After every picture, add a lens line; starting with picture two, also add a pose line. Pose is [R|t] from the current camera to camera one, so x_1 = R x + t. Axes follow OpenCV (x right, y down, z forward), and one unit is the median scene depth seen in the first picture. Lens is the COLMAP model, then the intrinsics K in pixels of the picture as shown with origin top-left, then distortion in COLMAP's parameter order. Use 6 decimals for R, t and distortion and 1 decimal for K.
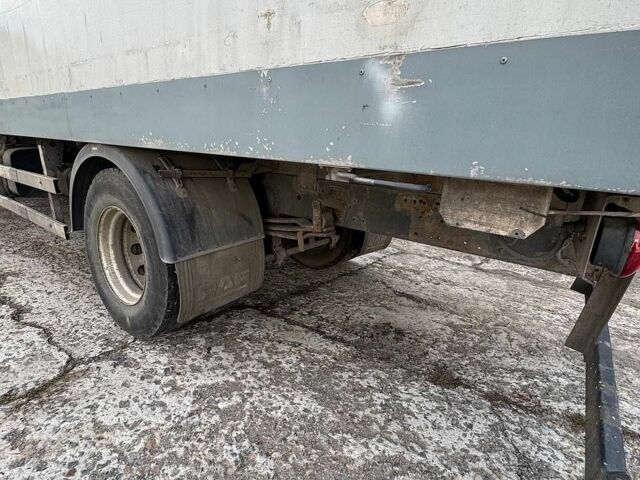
lens RADIAL K [[340.0, 0, 318.9], [0, 340.0, 241.2], [0, 0, 1]] dist [0.000515, 0.000540]
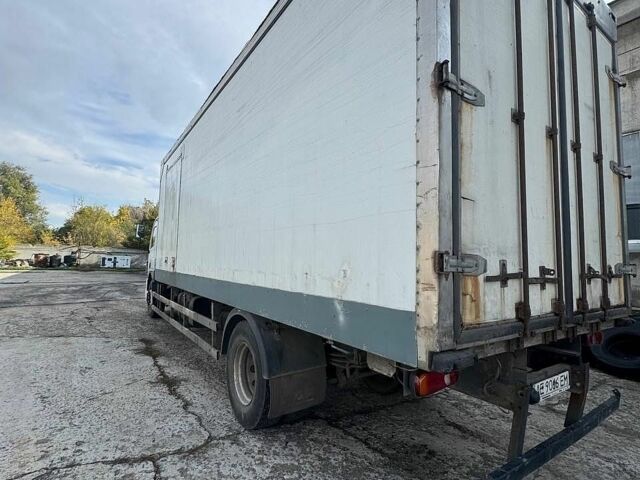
lens RADIAL K [[340.0, 0, 318.9], [0, 340.0, 241.2], [0, 0, 1]] dist [0.000515, 0.000540]
pose [[0.942977, -0.060034, -0.327399, 0.372664], [-0.055035, 0.941943, -0.331233, -0.034398], [0.328276, 0.330363, 0.884926, -0.606565]]
